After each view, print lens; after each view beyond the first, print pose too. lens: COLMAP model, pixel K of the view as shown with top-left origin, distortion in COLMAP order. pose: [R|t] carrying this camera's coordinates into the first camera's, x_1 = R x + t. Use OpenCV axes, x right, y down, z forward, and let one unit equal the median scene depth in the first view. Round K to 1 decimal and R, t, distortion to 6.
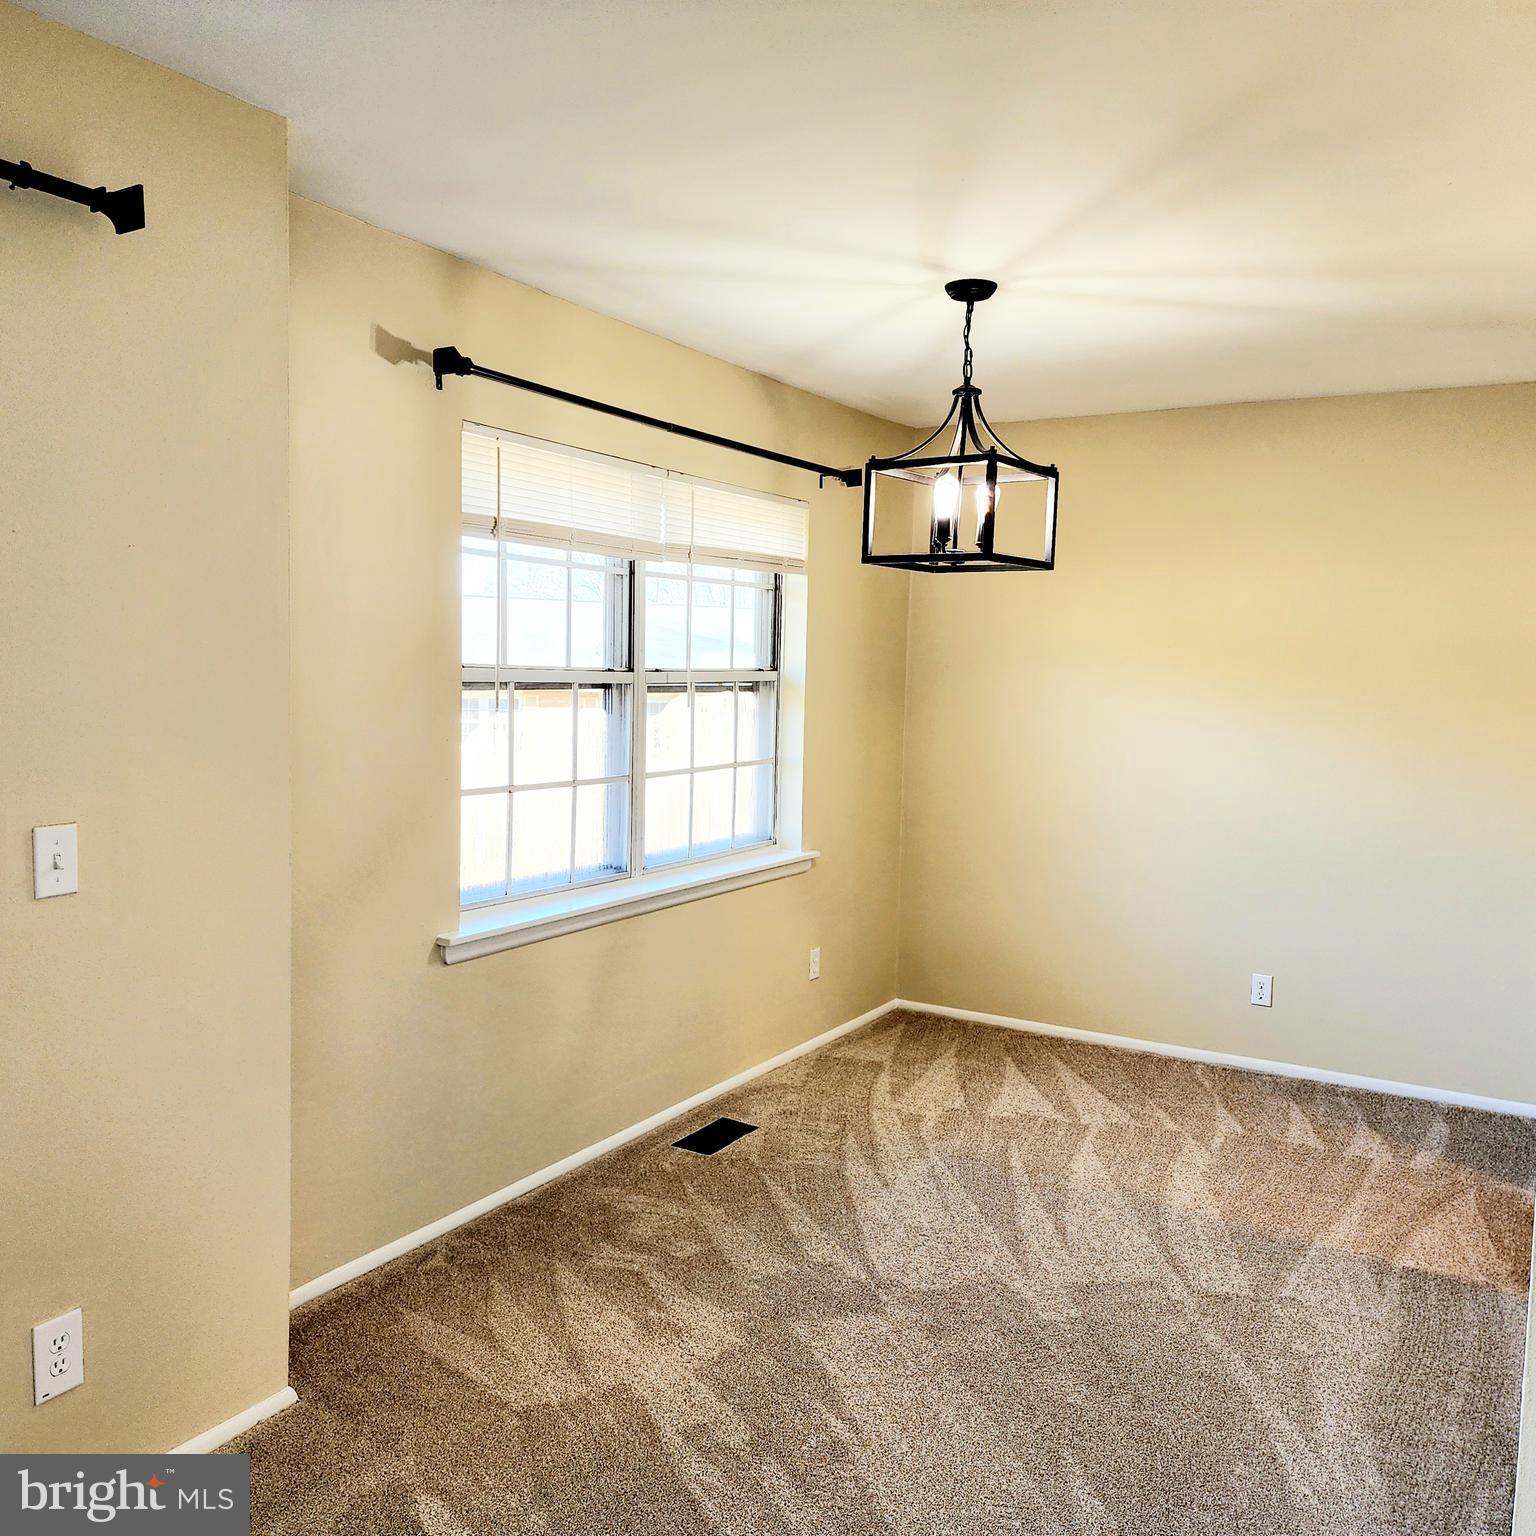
lens RADIAL K [[1354.2, 0, 768.0], [0, 1354.2, 768.0], [0, 0, 1]] dist [0.093048, -0.076576]
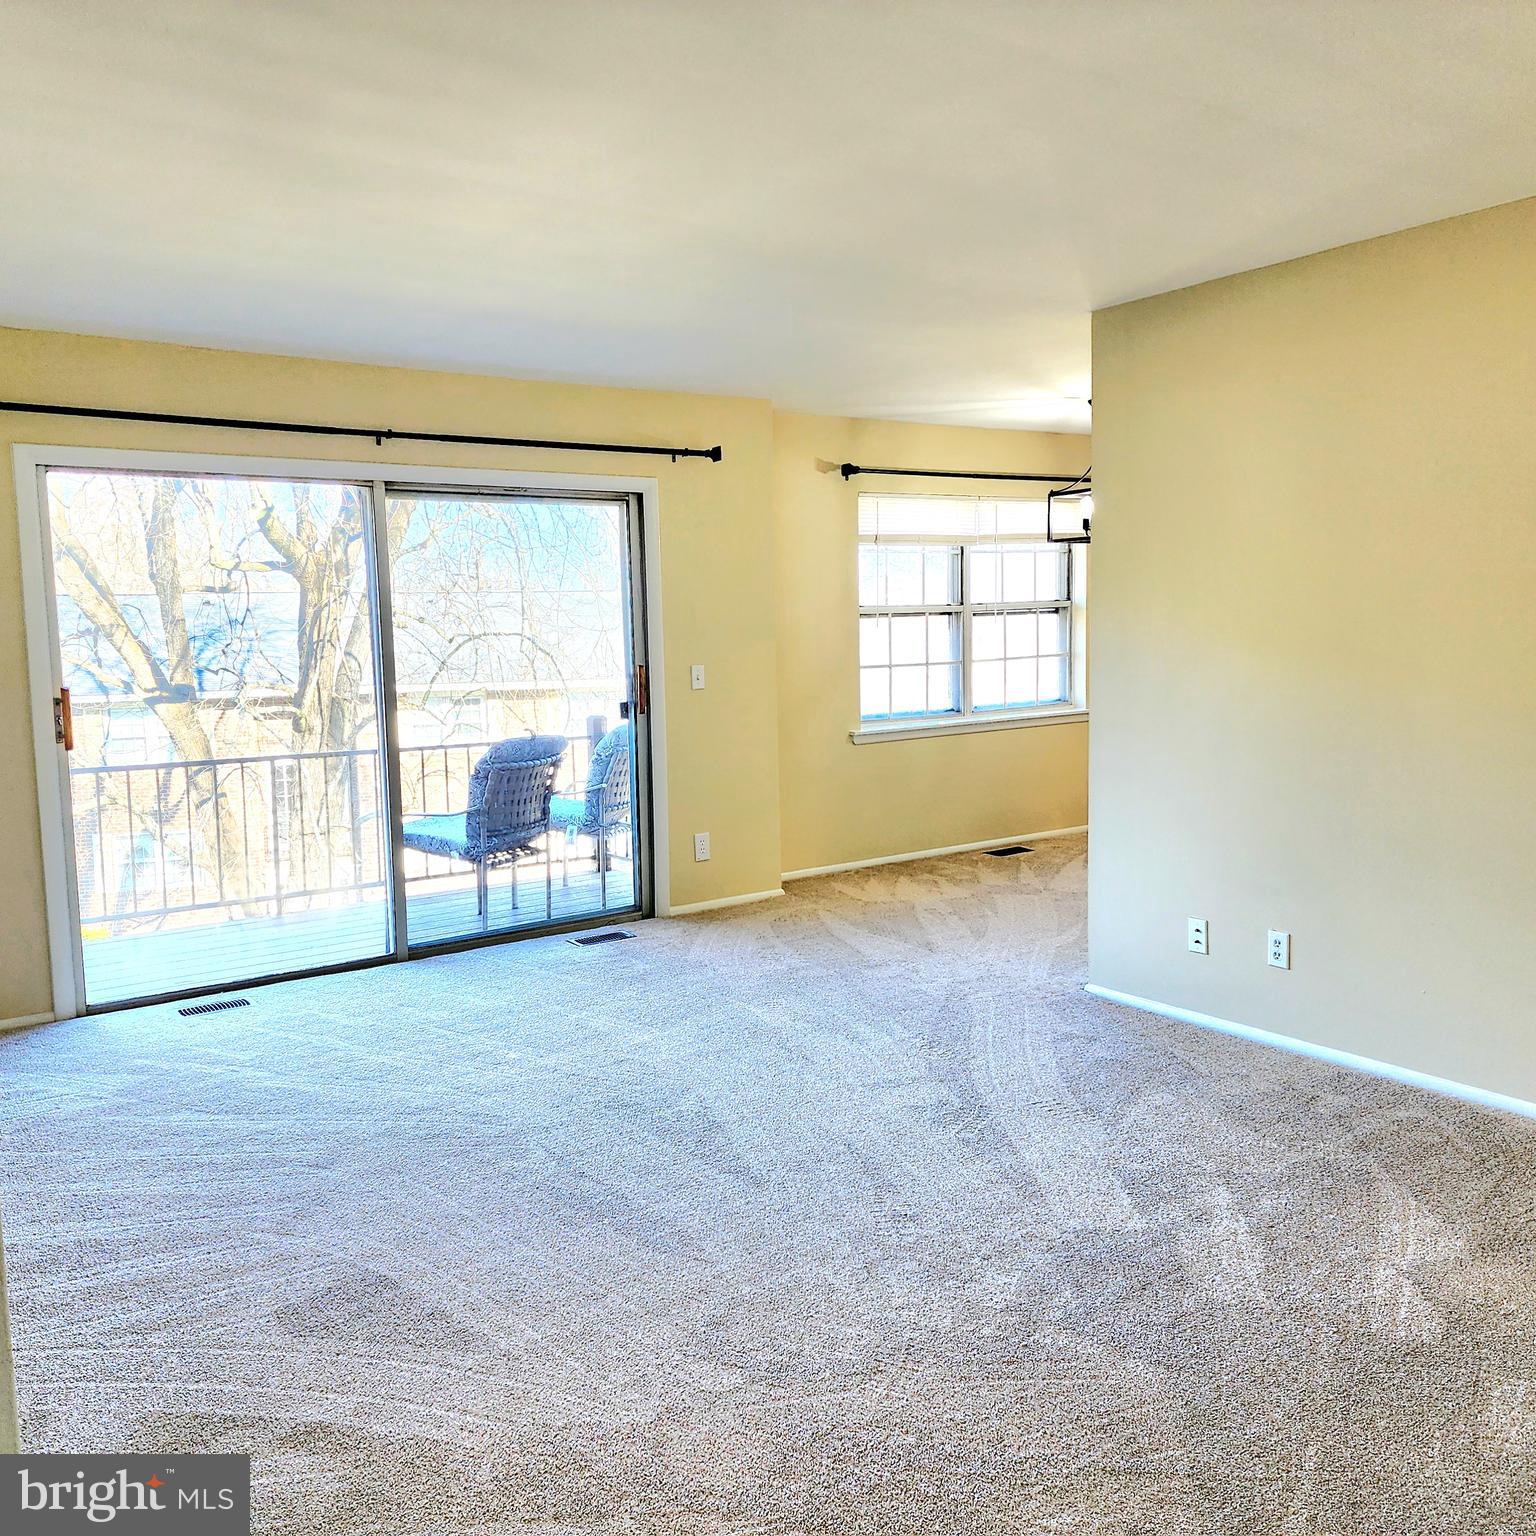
lens RADIAL K [[1354.2, 0, 768.0], [0, 1354.2, 768.0], [0, 0, 1]] dist [0.093048, -0.076576]
pose [[0.911791, 0.001564, -0.410652, 0.433532], [0.015377, 0.999161, 0.037946, 0.079834], [0.410367, -0.040914, 0.911002, -0.847407]]
